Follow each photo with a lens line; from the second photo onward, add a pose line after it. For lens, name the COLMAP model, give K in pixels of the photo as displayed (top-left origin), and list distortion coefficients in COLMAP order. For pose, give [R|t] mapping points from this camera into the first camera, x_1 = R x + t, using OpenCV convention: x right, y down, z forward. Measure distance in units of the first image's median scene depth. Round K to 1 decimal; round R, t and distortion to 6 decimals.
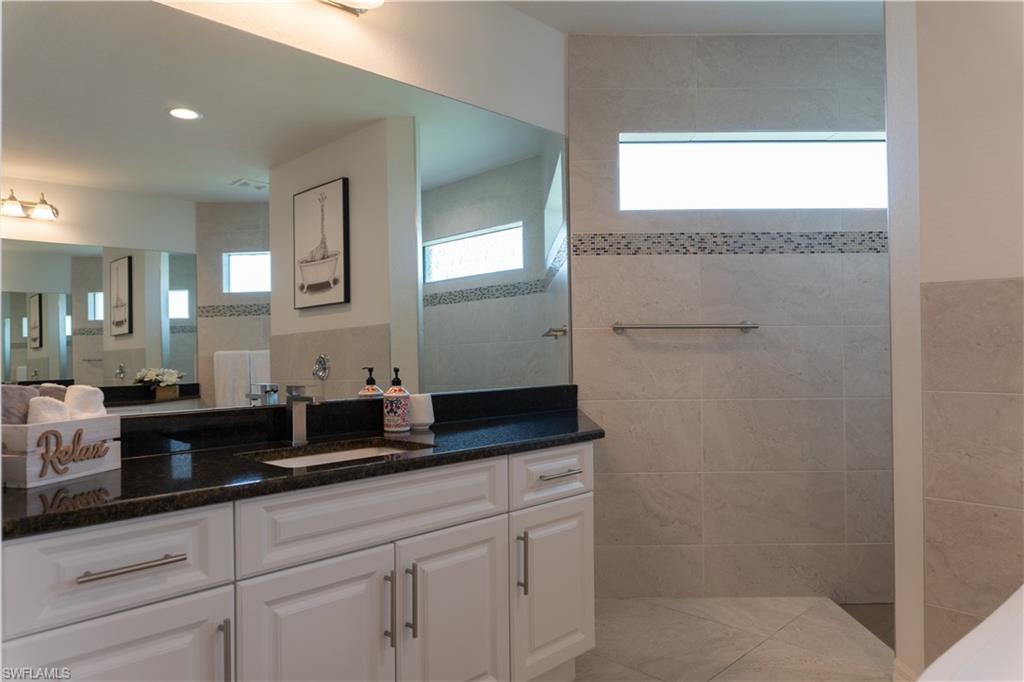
lens RADIAL K [[682.9, 0, 515.5], [0, 682.9, 340.7], [0, 0, 1]] dist [-0.007460, -0.000999]
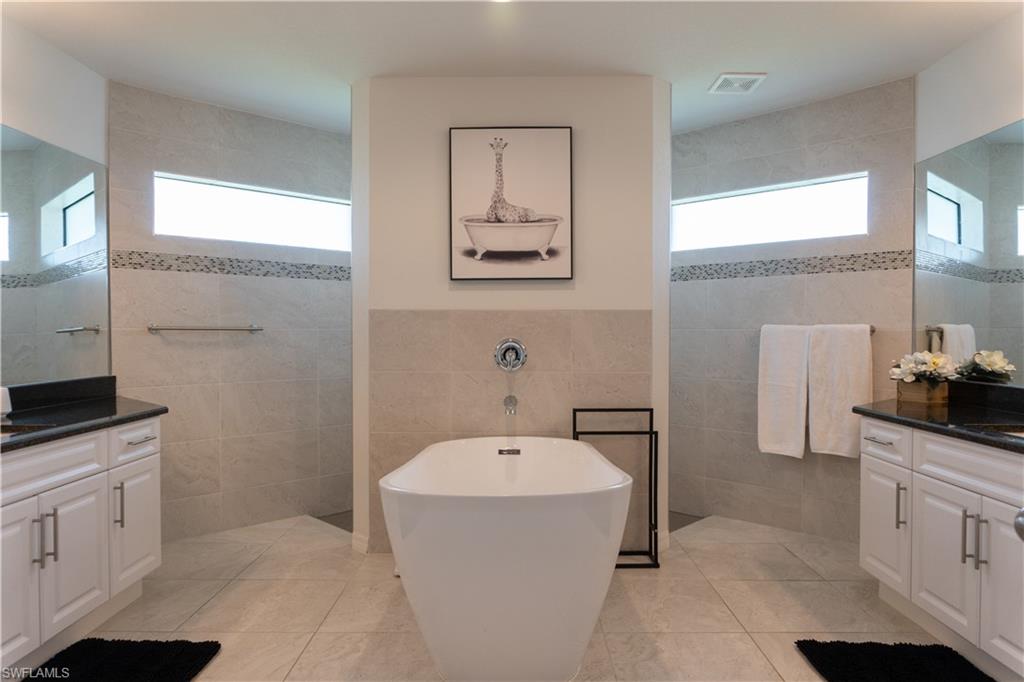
lens RADIAL K [[682.9, 0, 503.6], [0, 682.9, 336.5], [0, 0, 1]] dist [-0.007460, -0.000999]
pose [[0.724350, 0.003054, 0.689426, -0.261637], [-0.013076, 0.999871, 0.009309, -0.026660], [-0.689309, -0.015758, 0.724296, -0.365641]]
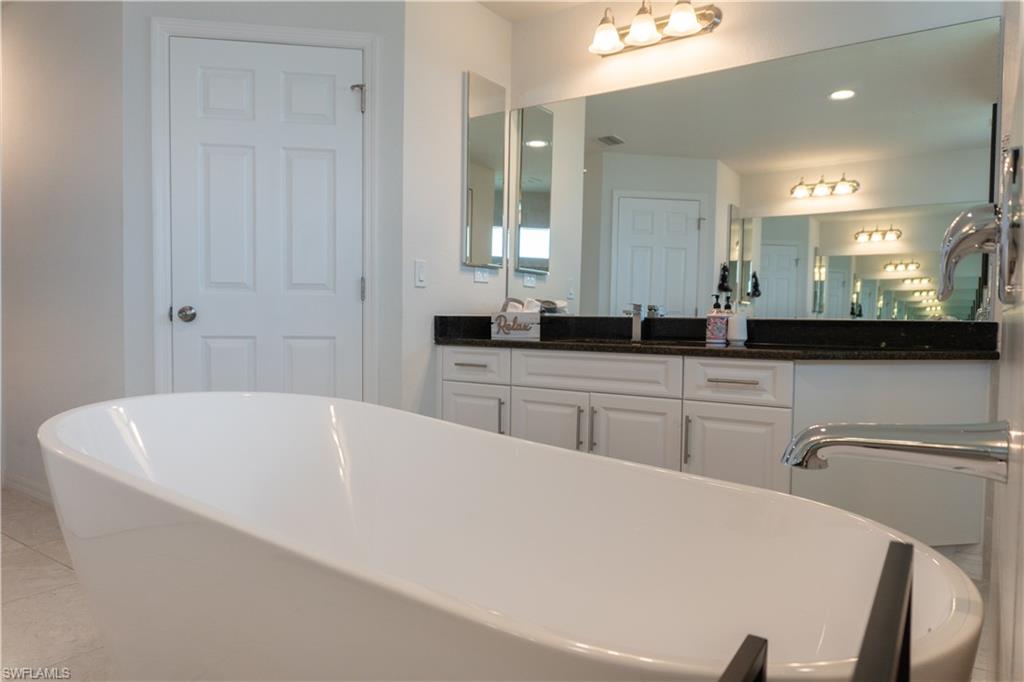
lens RADIAL K [[682.9, 0, 511.3], [0, 682.9, 345.4], [0, 0, 1]] dist [-0.007460, -0.000999]
pose [[0.181836, 0.061411, -0.981409, 0.849325], [-0.000208, 0.998050, 0.062414, 0.044440], [0.983329, -0.011145, 0.181495, 0.300170]]
